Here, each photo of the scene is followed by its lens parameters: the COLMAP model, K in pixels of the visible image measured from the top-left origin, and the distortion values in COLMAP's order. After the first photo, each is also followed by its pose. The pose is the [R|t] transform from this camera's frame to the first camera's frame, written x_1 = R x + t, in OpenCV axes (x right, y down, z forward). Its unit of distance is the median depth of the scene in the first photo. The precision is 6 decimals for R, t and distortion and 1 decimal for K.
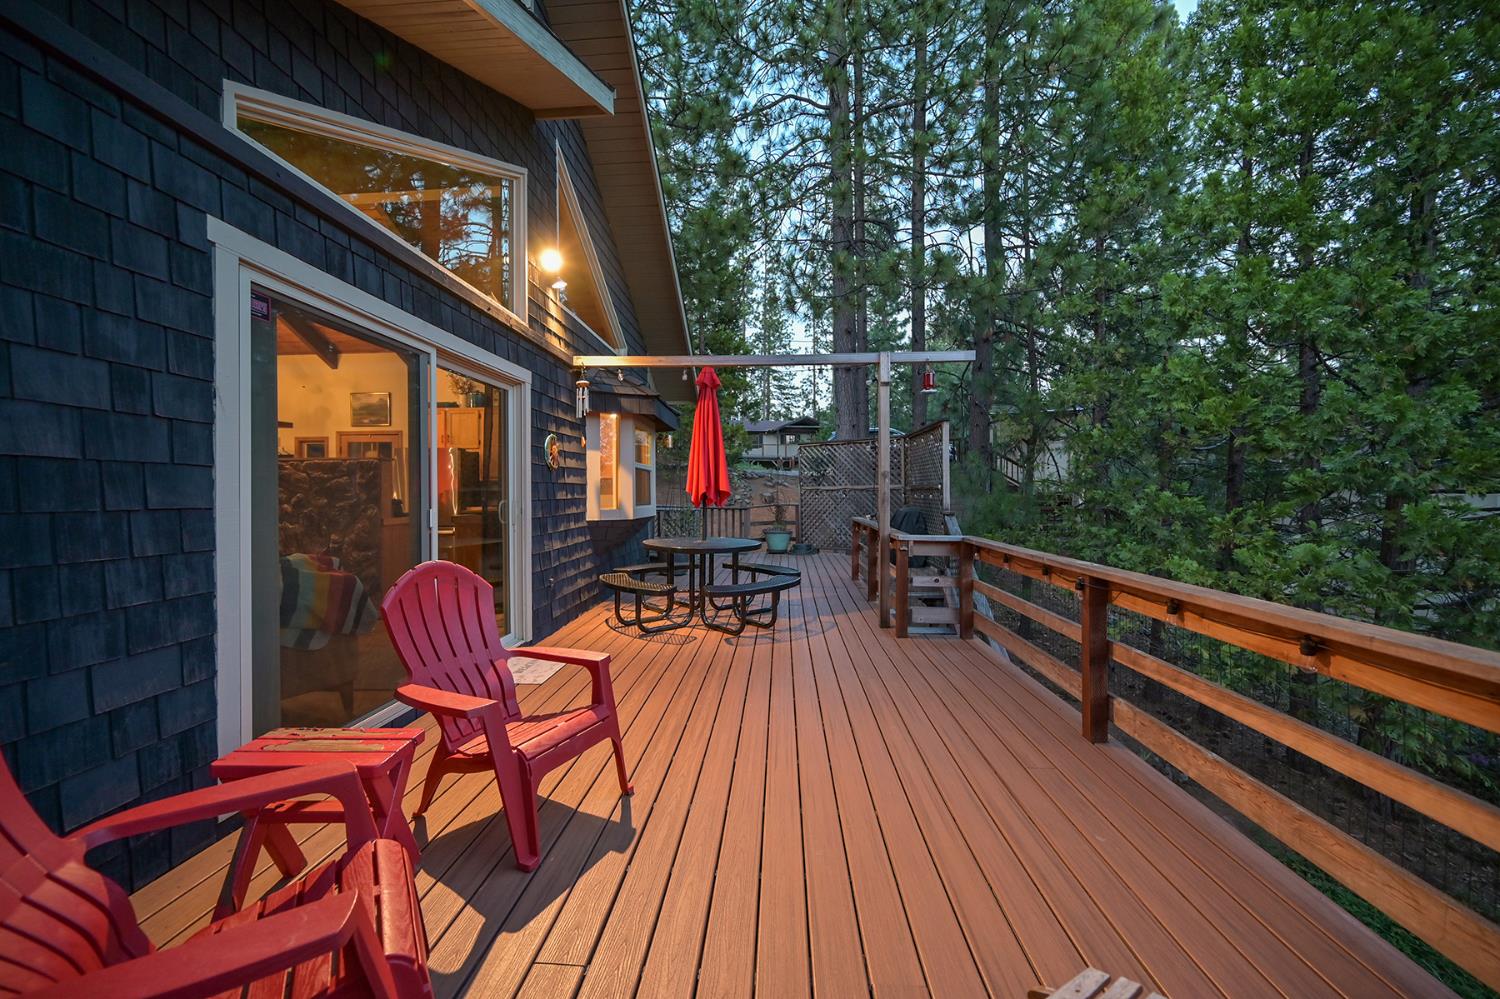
lens RADIAL K [[592.2, 0, 747.4], [0, 592.2, 492.2], [0, 0, 1]] dist [0.039043, 0.000075]
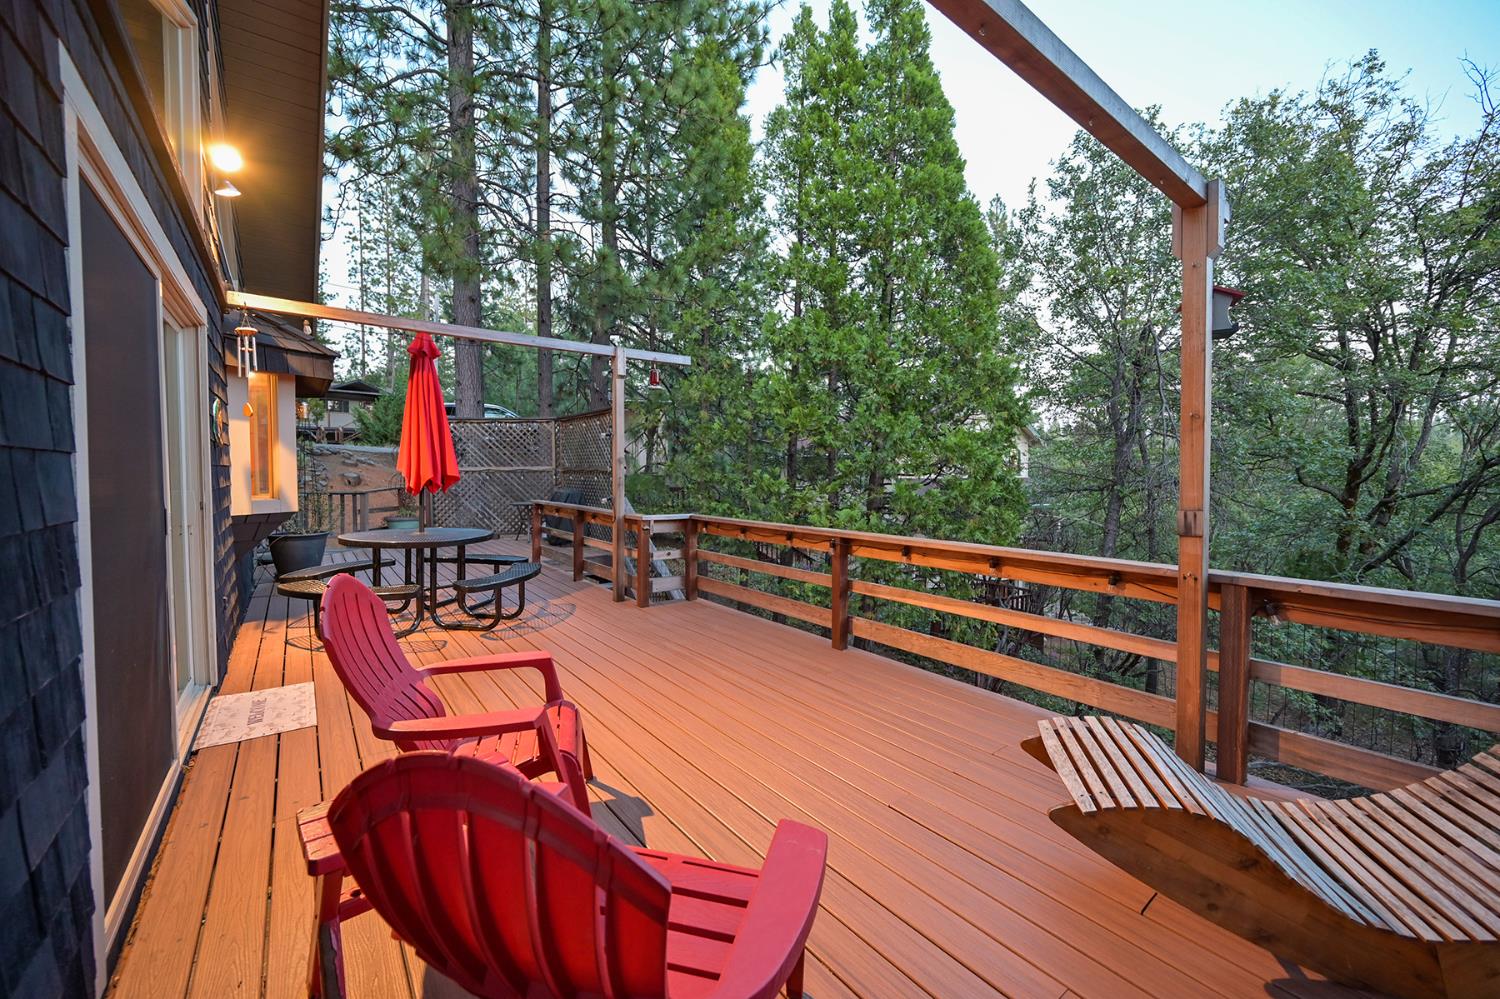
lens RADIAL K [[594.6, 0, 750.0], [0, 594.6, 499.5], [0, 0, 1]] dist [-0.001456, 0.000402]
pose [[0.761672, -0.029007, 0.647313, -0.285527], [-0.002091, 0.998882, 0.047222, -0.010382], [-0.647959, -0.037321, 0.760760, 0.029009]]
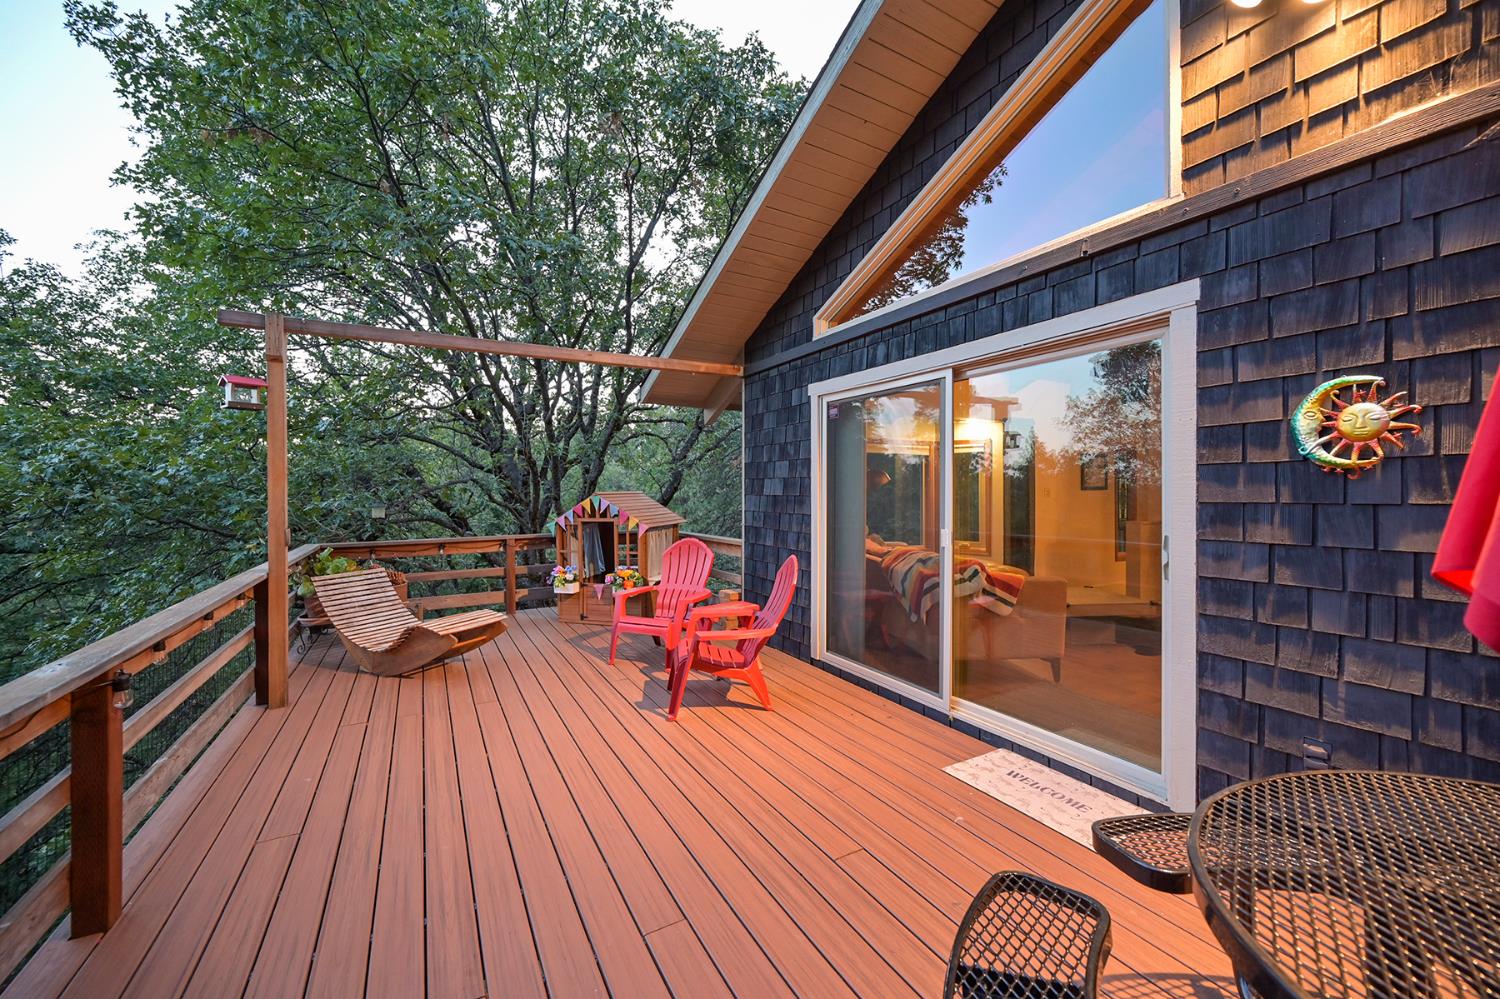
lens RADIAL K [[594.6, 0, 750.0], [0, 594.6, 499.5], [0, 0, 1]] dist [-0.001456, 0.000402]
pose [[-0.845831, 0.007477, -0.533399, 0.179643], [0.002350, 0.999944, 0.010290, -0.020614], [0.533446, 0.007450, -0.845801, 1.038456]]
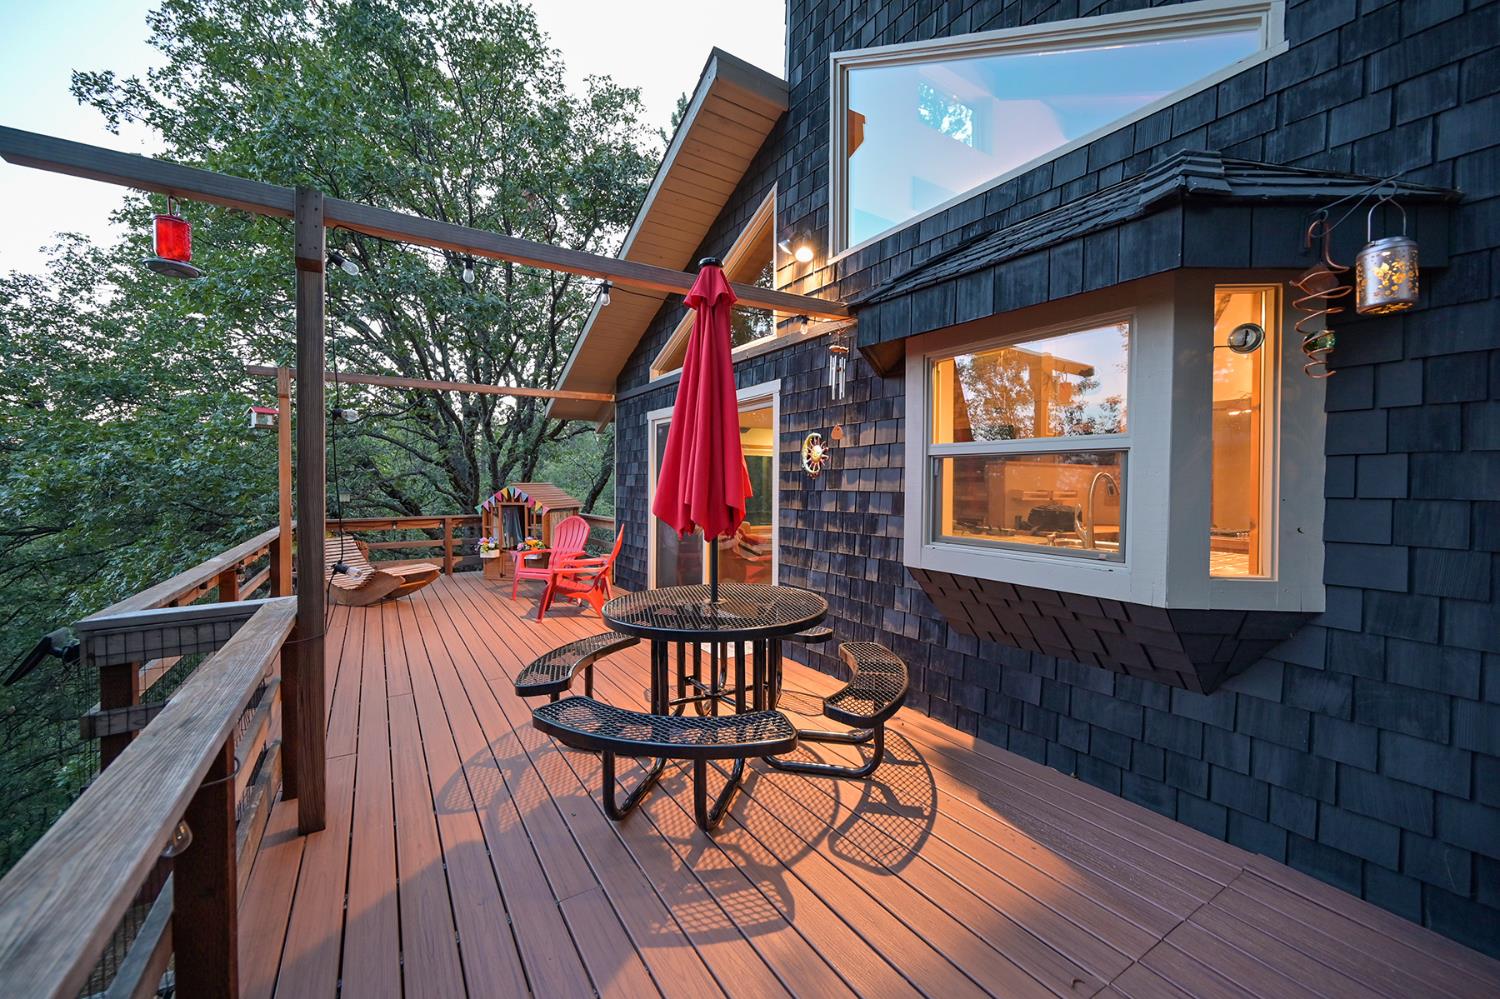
lens RADIAL K [[603.7, 0, 750.0], [0, 603.7, 499.5], [0, 0, 1]] dist [-0.000662, -0.000092]
pose [[-0.816858, 0.009883, -0.576753, 0.219318], [-0.003928, 0.999735, 0.022694, -0.019537], [0.576825, 0.020803, -0.816603, 1.534096]]
